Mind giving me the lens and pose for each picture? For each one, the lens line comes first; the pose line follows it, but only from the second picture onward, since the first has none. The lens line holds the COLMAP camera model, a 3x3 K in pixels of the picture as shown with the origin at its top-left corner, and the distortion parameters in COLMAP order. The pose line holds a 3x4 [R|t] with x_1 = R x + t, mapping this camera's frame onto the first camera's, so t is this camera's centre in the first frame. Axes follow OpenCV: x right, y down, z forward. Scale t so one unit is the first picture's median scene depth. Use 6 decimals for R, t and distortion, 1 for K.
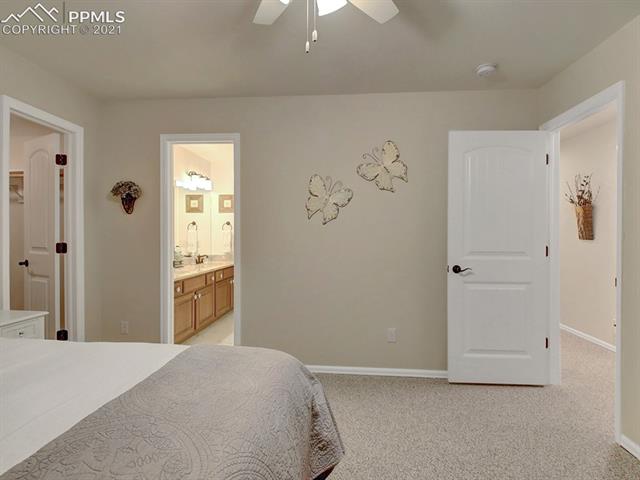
lens RADIAL K [[350.3, 0, 326.0], [0, 350.3, 236.9], [0, 0, 1]] dist [-0.022725, -0.002822]
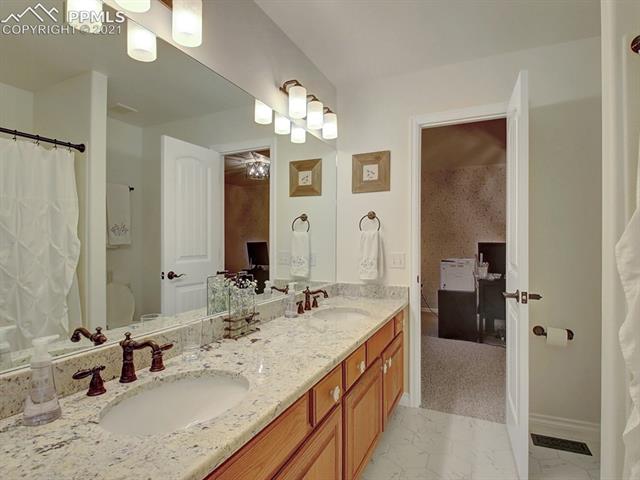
lens RADIAL K [[350.3, 0, 322.1], [0, 350.3, 238.3], [0, 0, 1]] dist [-0.022725, -0.002822]
pose [[0.931824, 0.002219, -0.362904, -0.172960], [-0.006061, 0.999937, -0.009447, -0.004139], [0.362860, 0.011003, 0.931779, 0.544918]]
